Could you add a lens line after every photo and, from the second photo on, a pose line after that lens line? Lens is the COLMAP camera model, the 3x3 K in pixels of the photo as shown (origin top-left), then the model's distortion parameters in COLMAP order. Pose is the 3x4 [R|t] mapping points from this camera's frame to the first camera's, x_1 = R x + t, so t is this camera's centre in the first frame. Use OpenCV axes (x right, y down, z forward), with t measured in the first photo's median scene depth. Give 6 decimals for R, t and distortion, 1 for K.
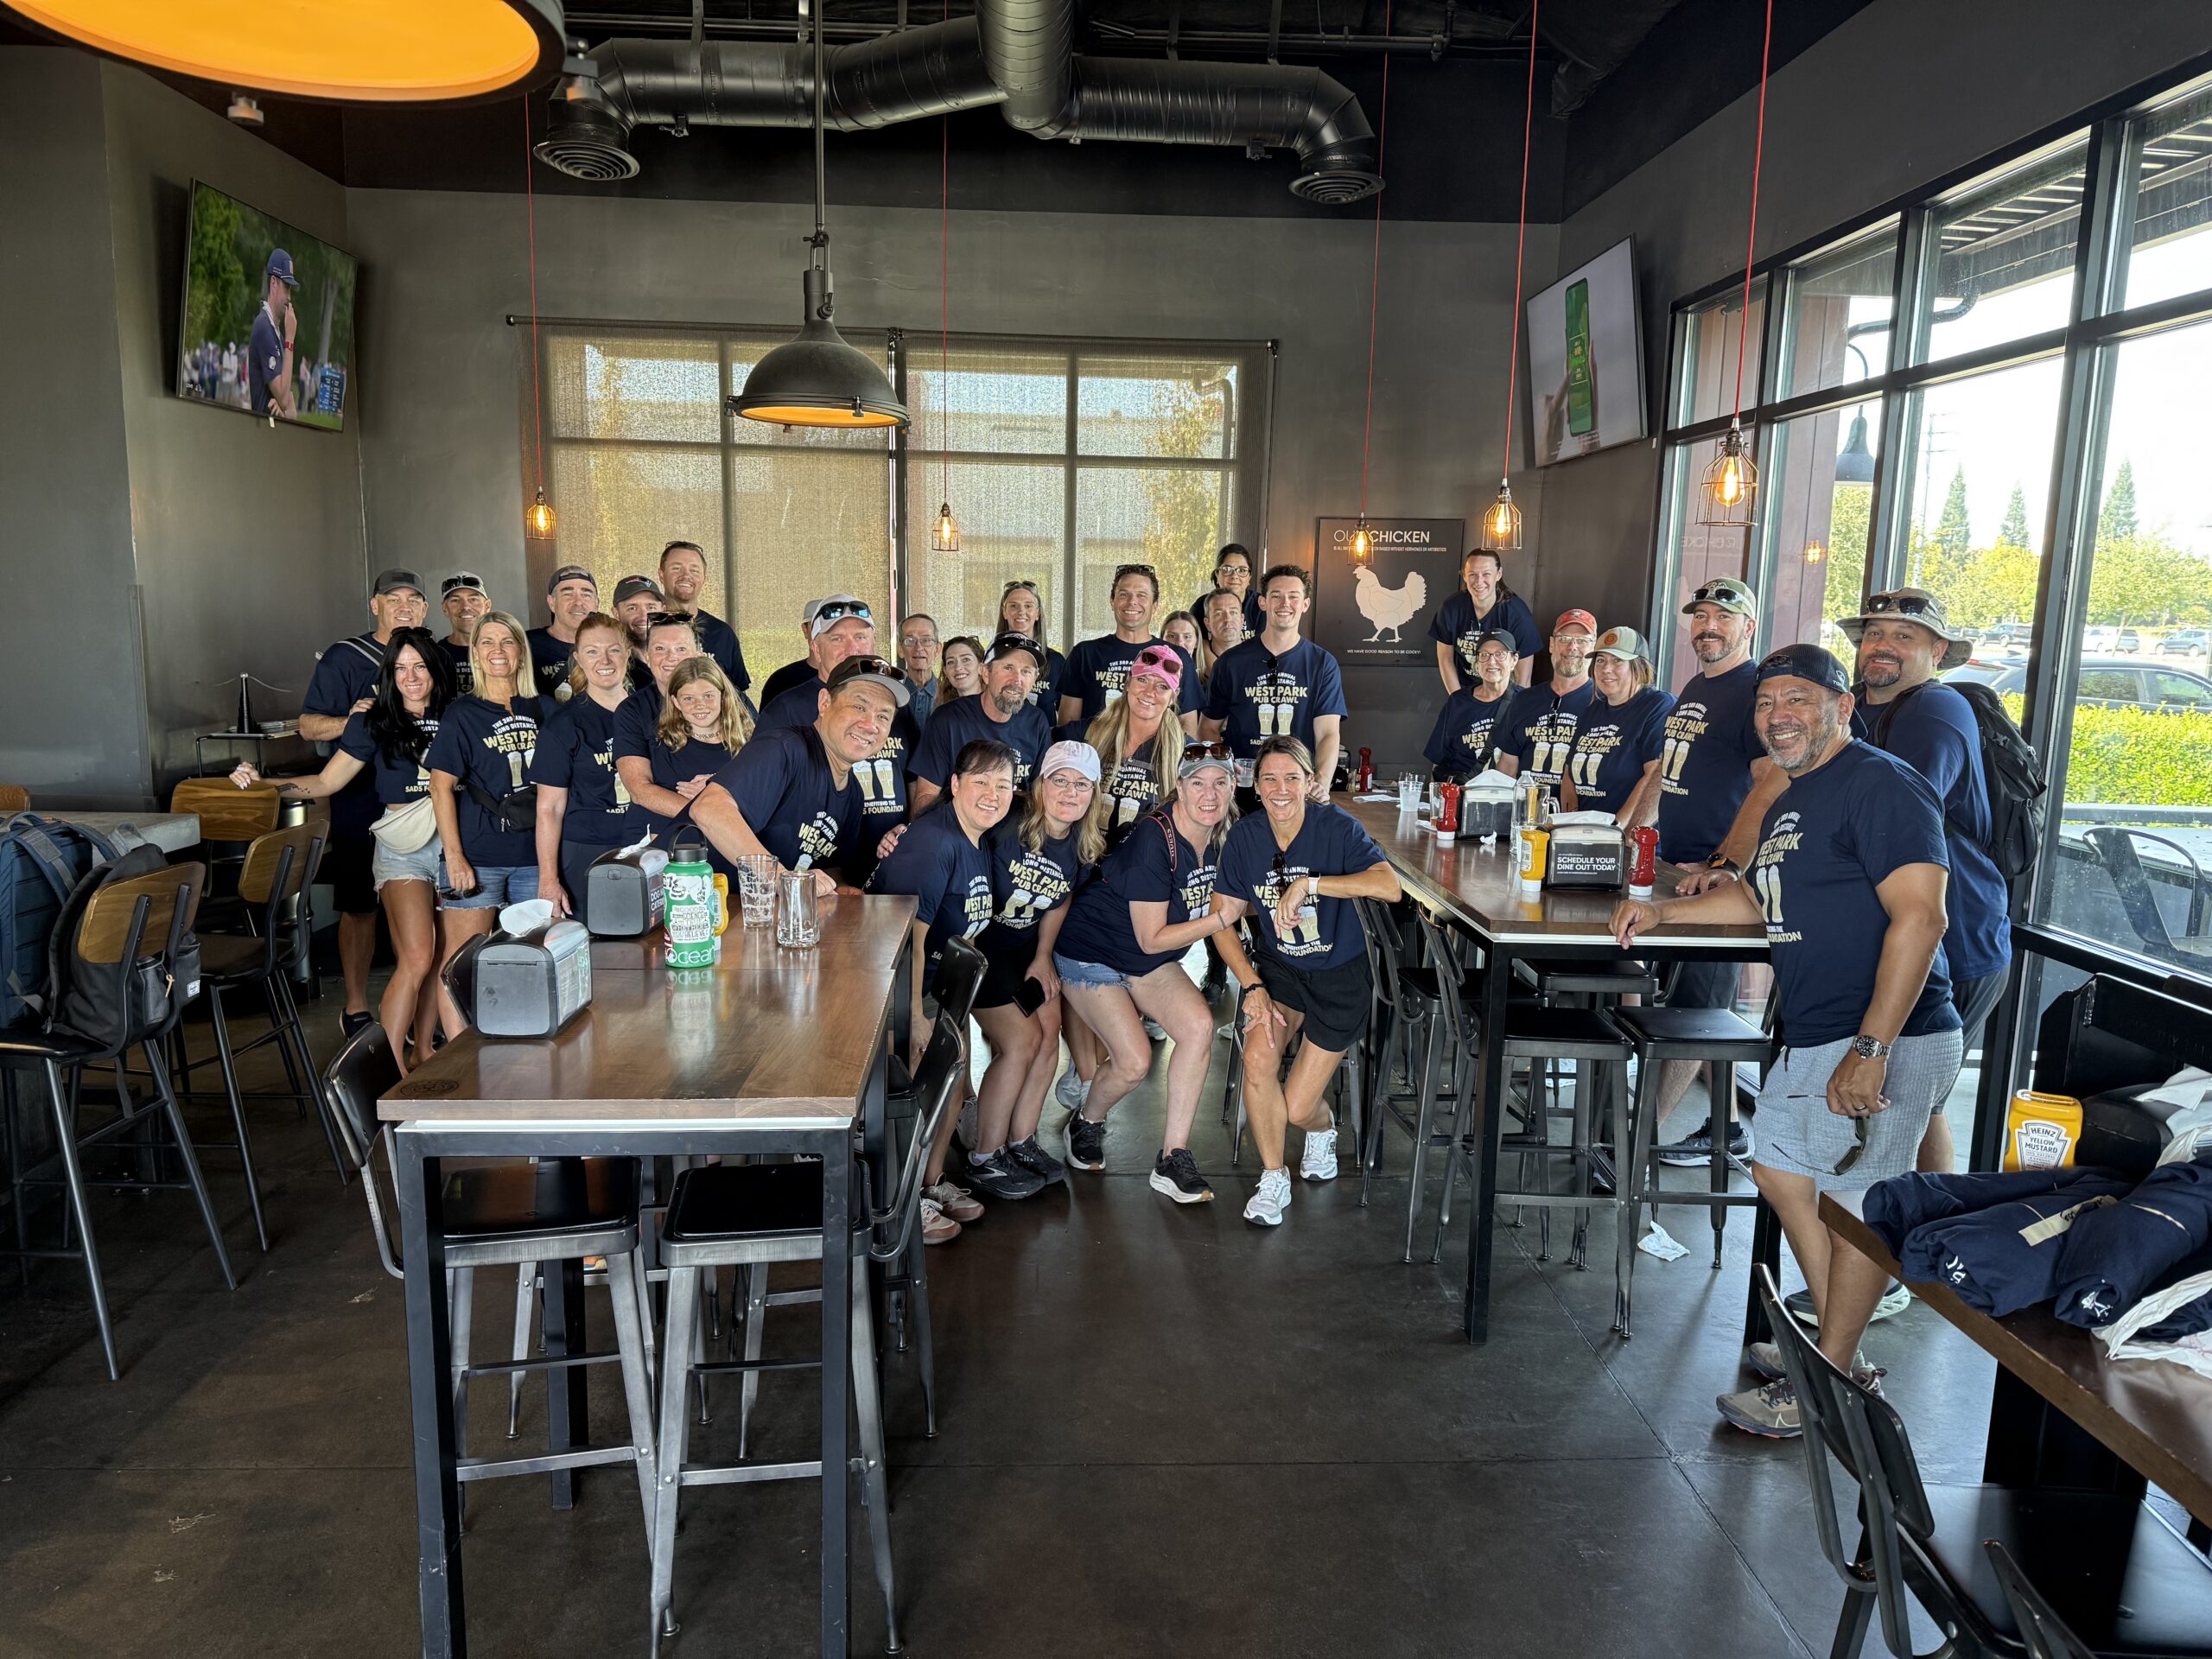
lens RADIAL K [[1524.0, 0, 1106.0], [0, 1524.0, 829.5], [0, 0, 1]] dist [0.080877, 0.000411]
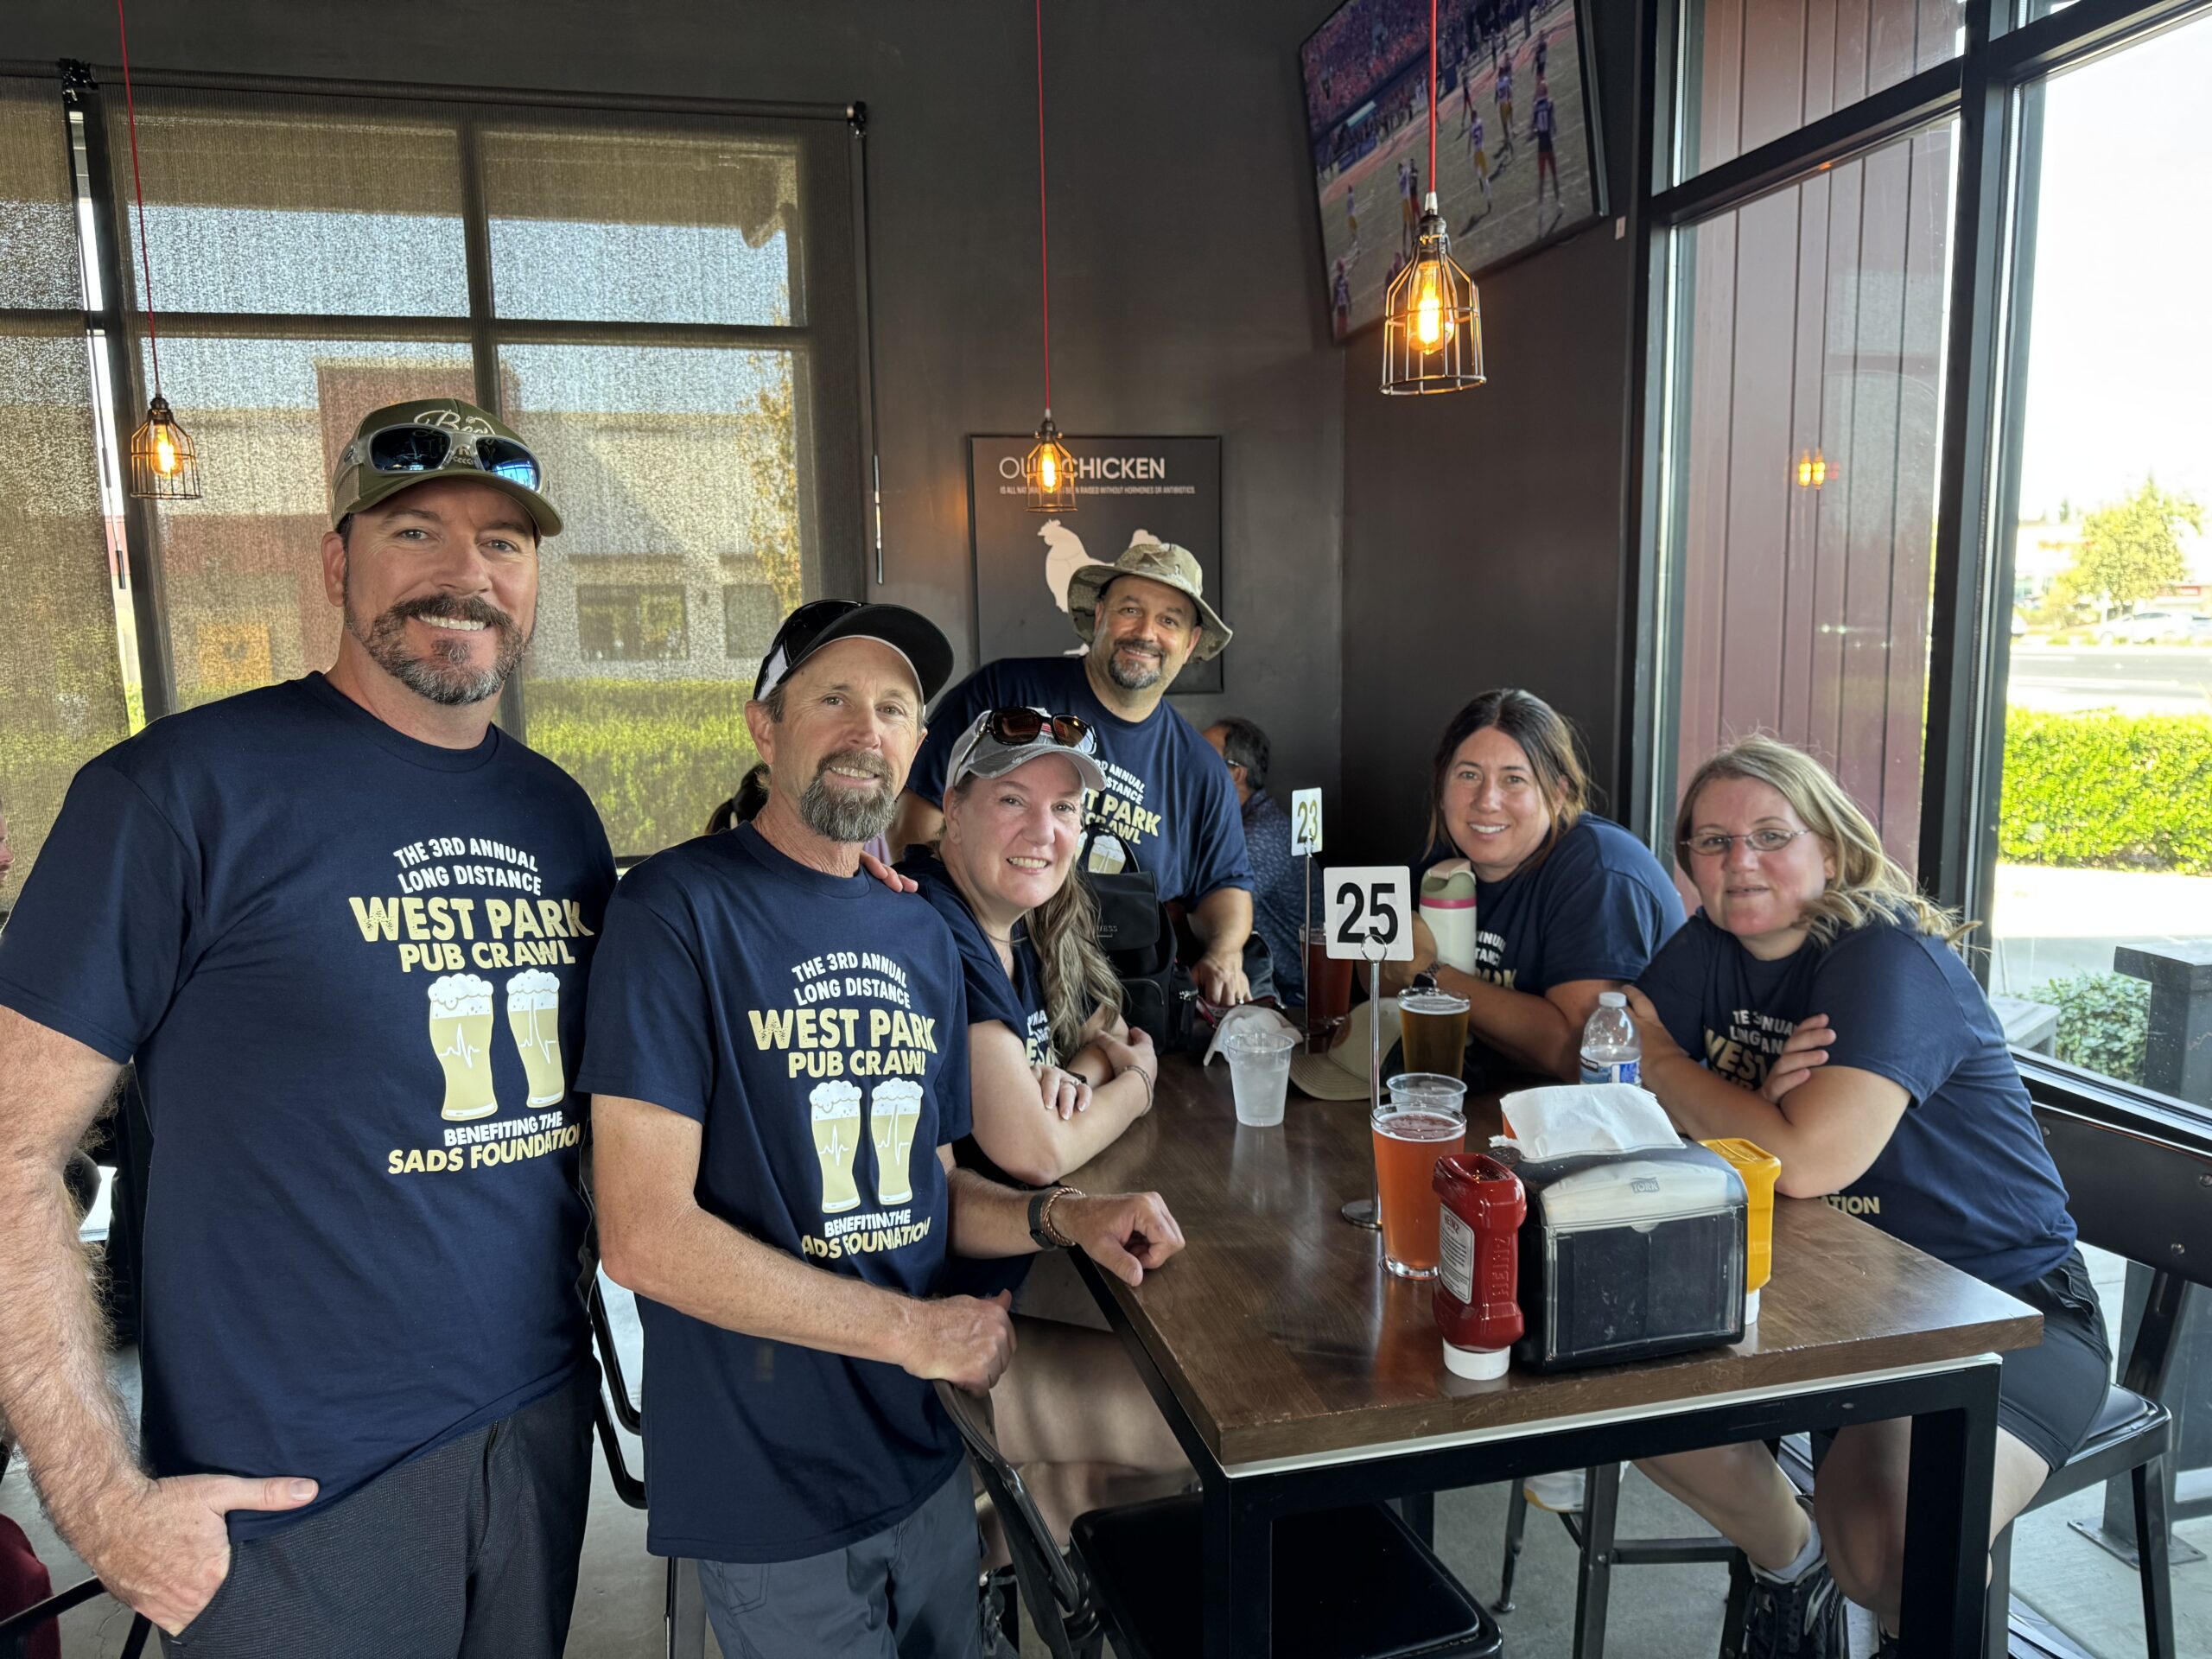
lens RADIAL K [[1626.9, 0, 1106.0], [0, 1626.9, 829.5], [0, 0, 1]] dist [0.073904, -0.000071]
pose [[0.979040, -0.068005, 0.191977, 0.064607], [0.071647, 0.997357, -0.012085, -0.051342], [-0.190647, 0.025586, 0.981325, 0.416326]]
